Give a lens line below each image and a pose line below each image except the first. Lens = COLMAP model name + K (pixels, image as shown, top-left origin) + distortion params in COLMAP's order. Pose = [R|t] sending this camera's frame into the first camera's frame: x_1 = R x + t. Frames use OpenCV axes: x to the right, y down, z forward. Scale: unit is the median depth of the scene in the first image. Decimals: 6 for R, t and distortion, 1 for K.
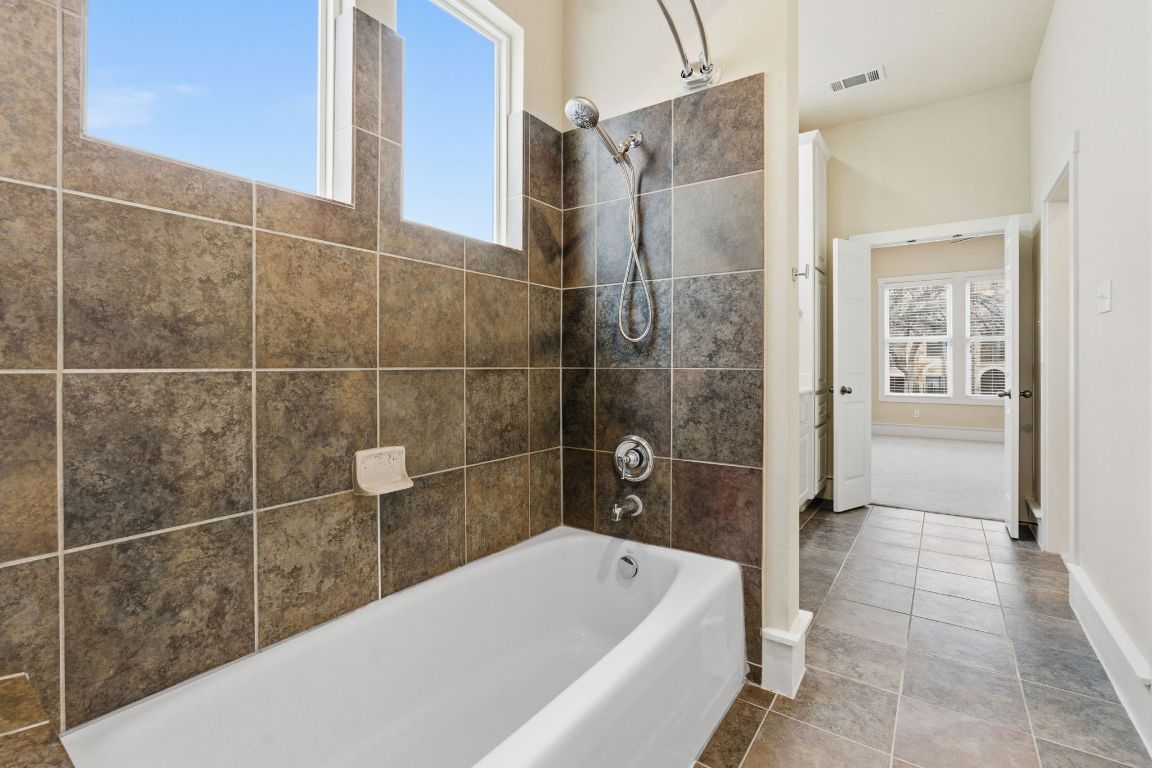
lens RADIAL K [[536.2, 0, 577.7], [0, 536.2, 371.8], [0, 0, 1]] dist [0.001071, 0.000470]
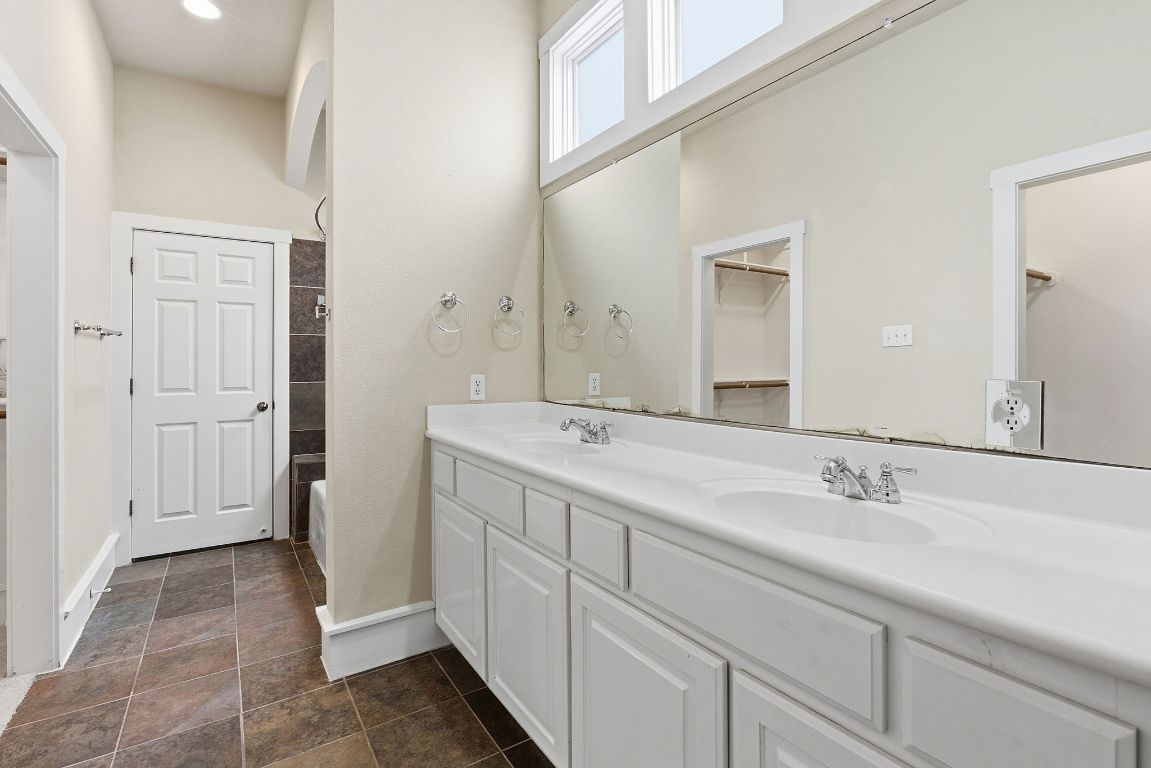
lens RADIAL K [[536.8, 0, 574.2], [0, 536.8, 360.7], [0, 0, 1]] dist [-0.011070, 0.001811]
pose [[-0.378836, -0.003315, -0.925458, 0.619098], [-0.004755, 0.999987, -0.001636, -0.040103], [0.925452, 0.003781, -0.378847, 0.935289]]
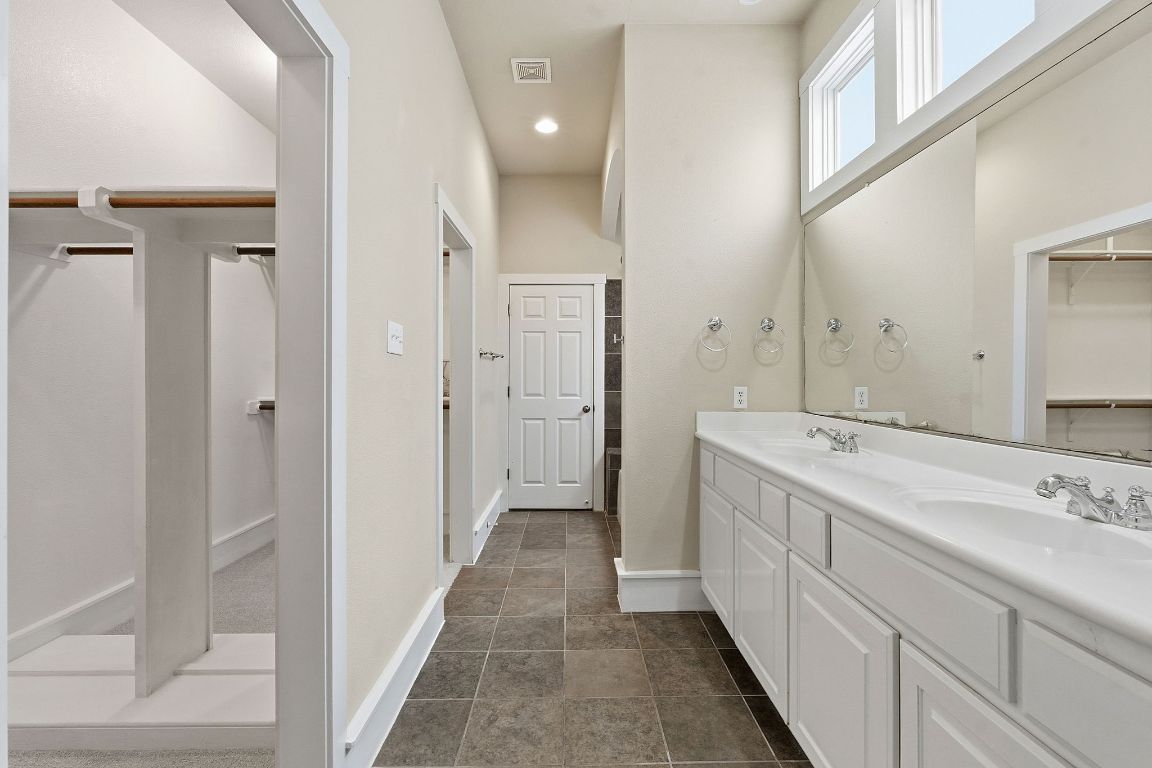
lens RADIAL K [[512.7, 0, 574.9], [0, 512.7, 372.5], [0, 0, 1]] dist [-0.008620, 0.001033]
pose [[-0.817594, -0.004534, -0.575777, 0.667795], [-0.004368, 0.999989, -0.001672, -0.041509], [0.575778, 0.001148, -0.817605, 1.036998]]
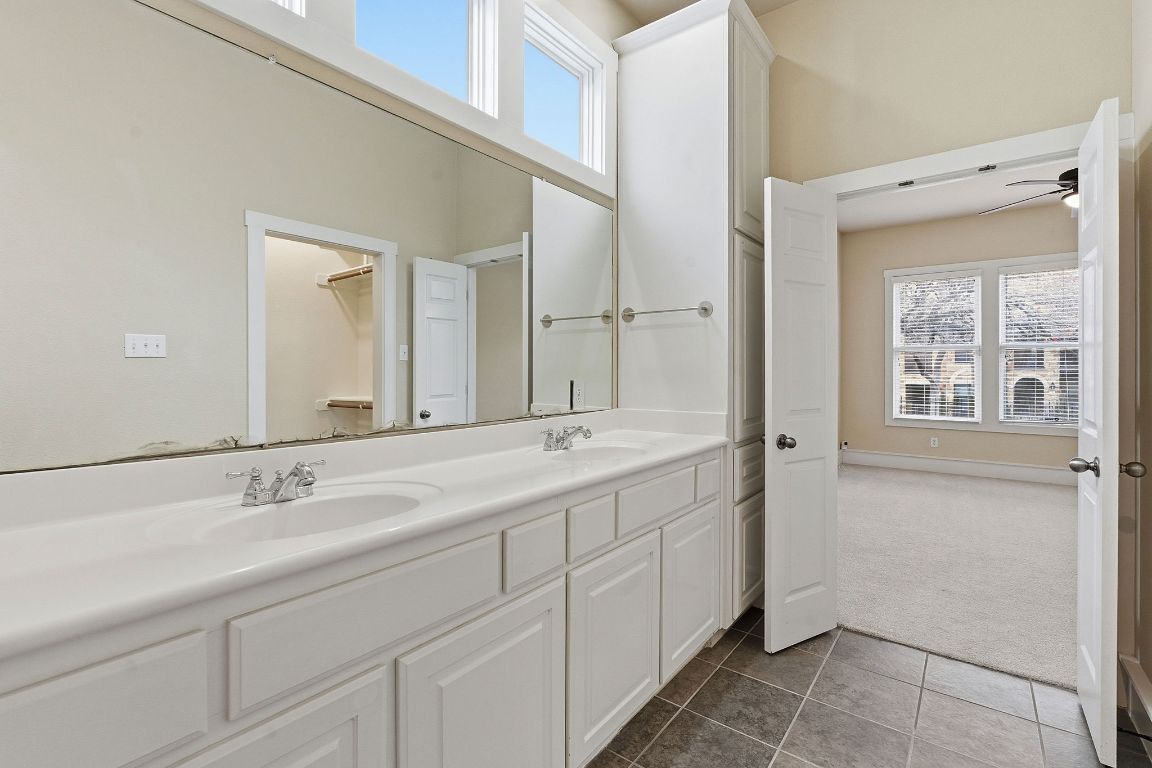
lens RADIAL K [[511.0, 0, 576.0], [0, 511.0, 384.0], [0, 0, 1]] dist [-0.024599, 0.000182]
pose [[0.997612, -0.001290, -0.069052, 0.308912], [0.002086, 0.999932, 0.011450, -0.032931], [0.069033, -0.011567, 0.997547, 0.438490]]
